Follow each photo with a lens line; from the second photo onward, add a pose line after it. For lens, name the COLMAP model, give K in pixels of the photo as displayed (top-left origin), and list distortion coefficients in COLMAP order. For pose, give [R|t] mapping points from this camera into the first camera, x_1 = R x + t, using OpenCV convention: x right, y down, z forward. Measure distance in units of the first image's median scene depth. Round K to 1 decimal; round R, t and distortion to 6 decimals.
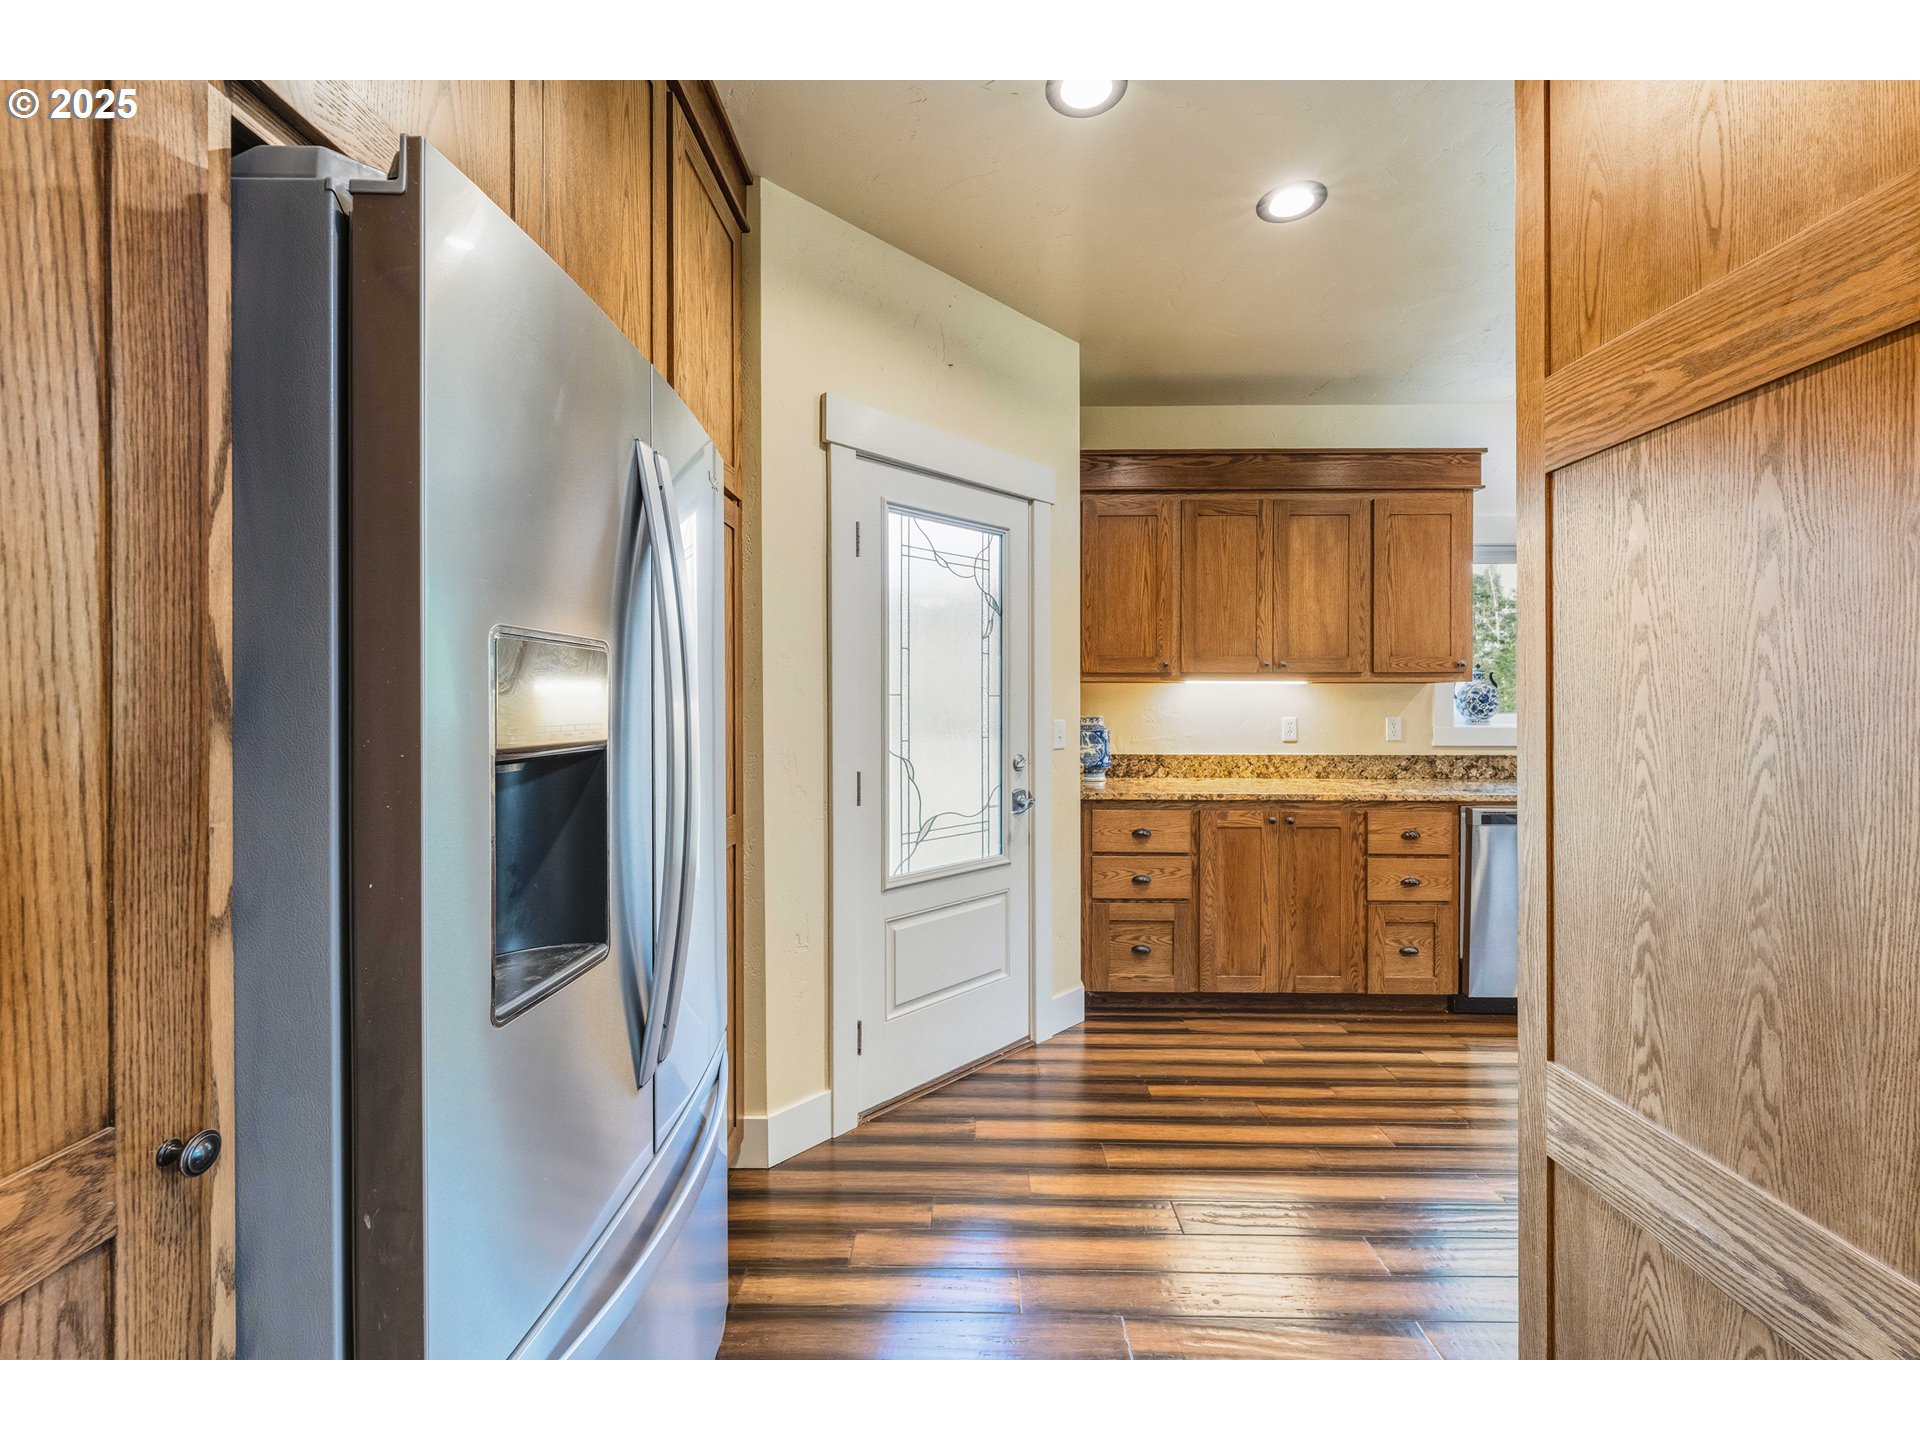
lens RADIAL K [[775.8, 0, 957.7], [0, 775.8, 709.4], [0, 0, 1]] dist [0.000495, 0.000077]
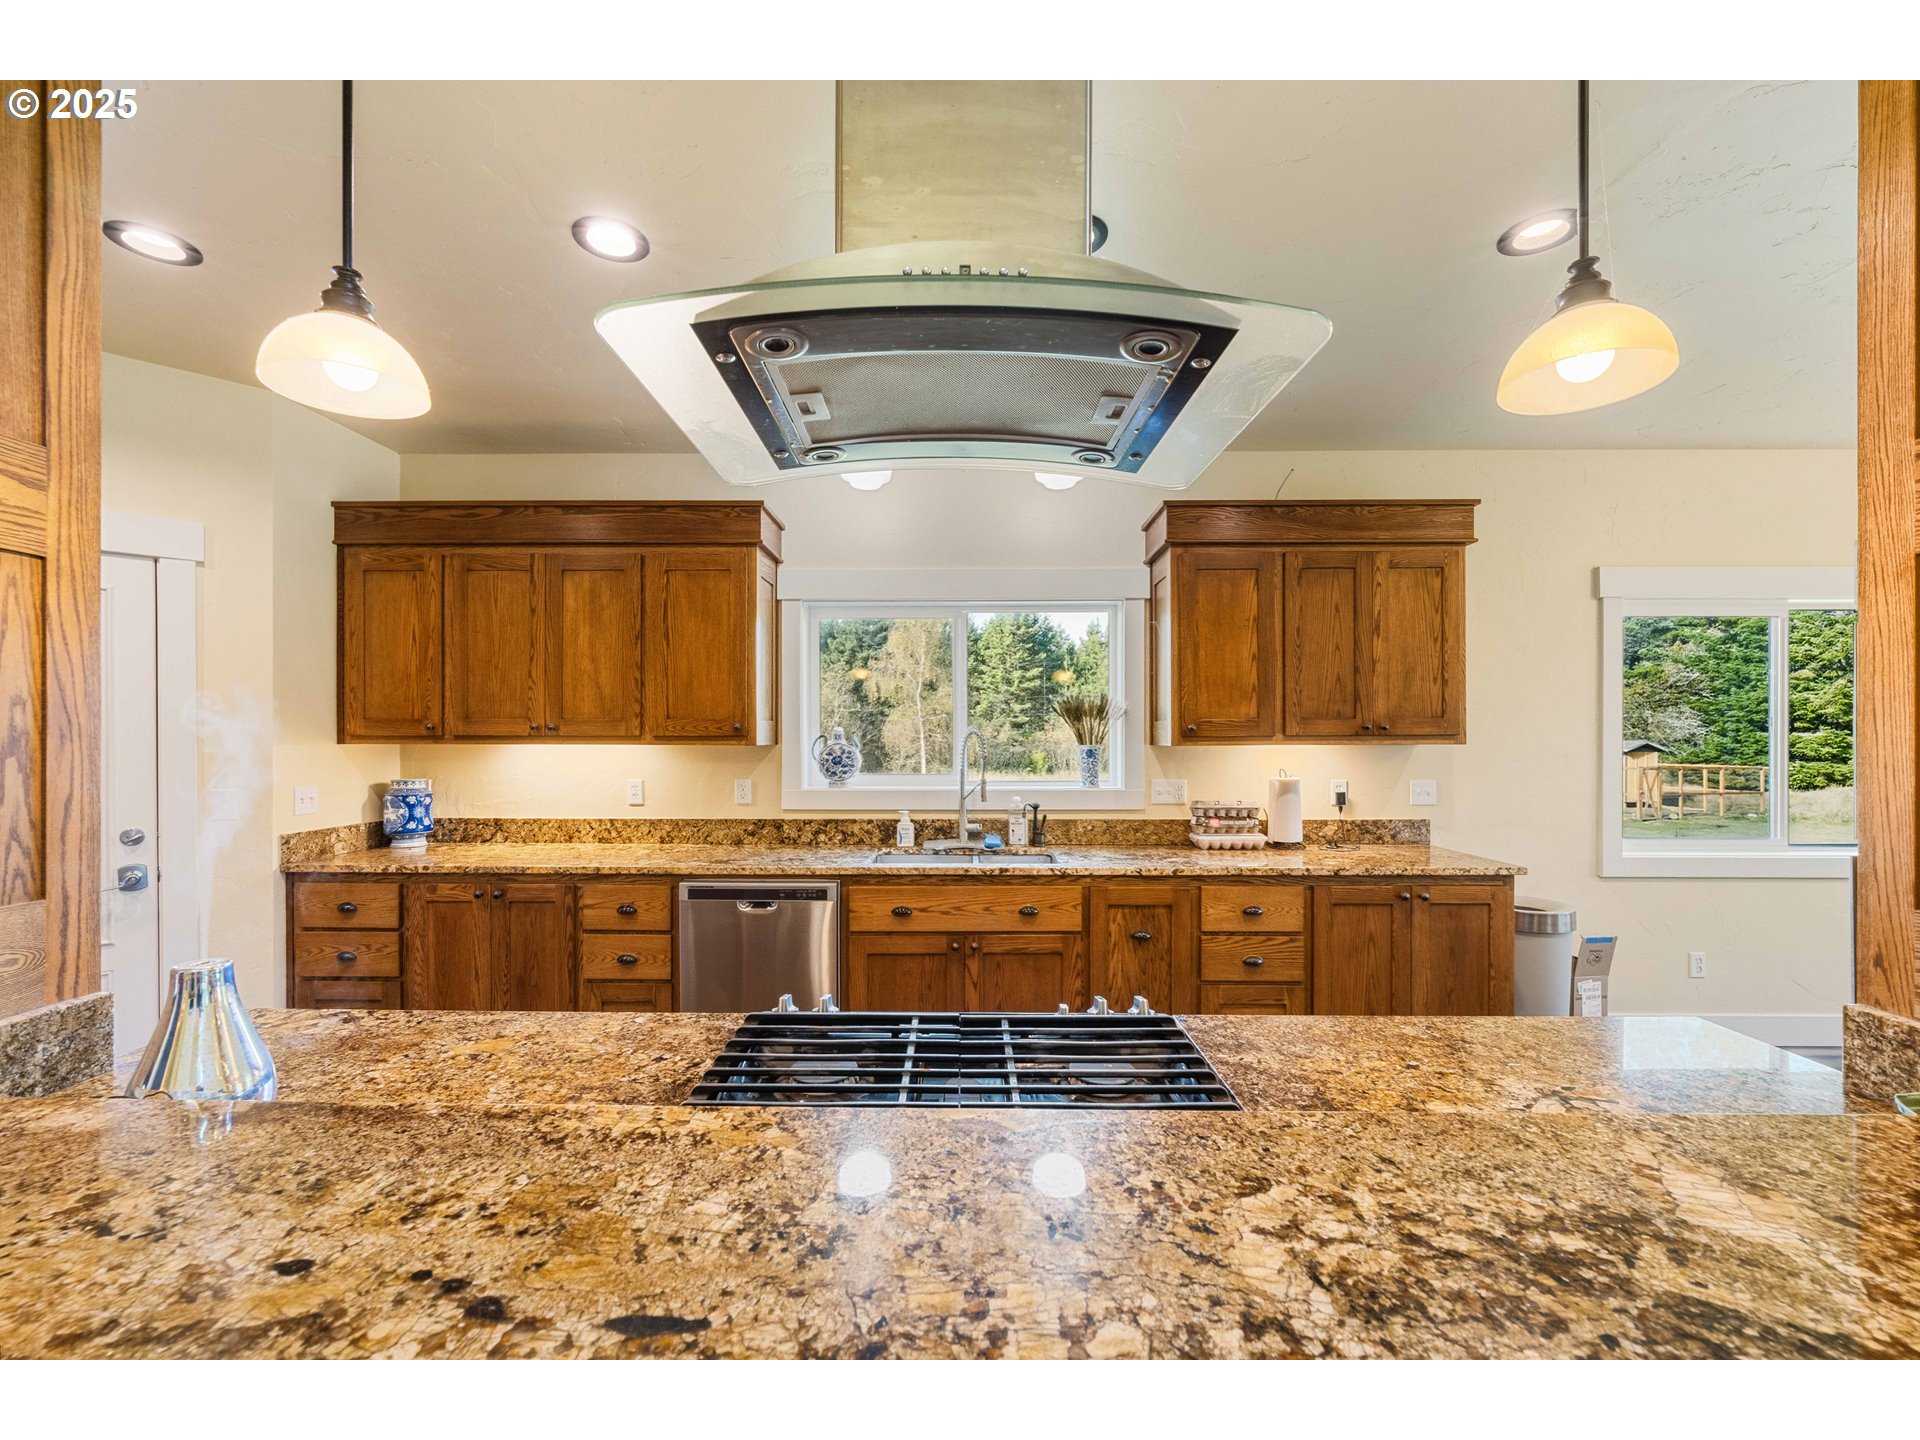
lens RADIAL K [[785.4, 0, 958.6], [0, 785.4, 739.3], [0, 0, 1]] dist [0.000612, 0.000510]
pose [[0.999984, 0.001620, 0.005410, 0.908065], [-0.001603, 0.999994, -0.003134, -0.040720], [-0.005415, 0.003125, 0.999980, 0.034497]]
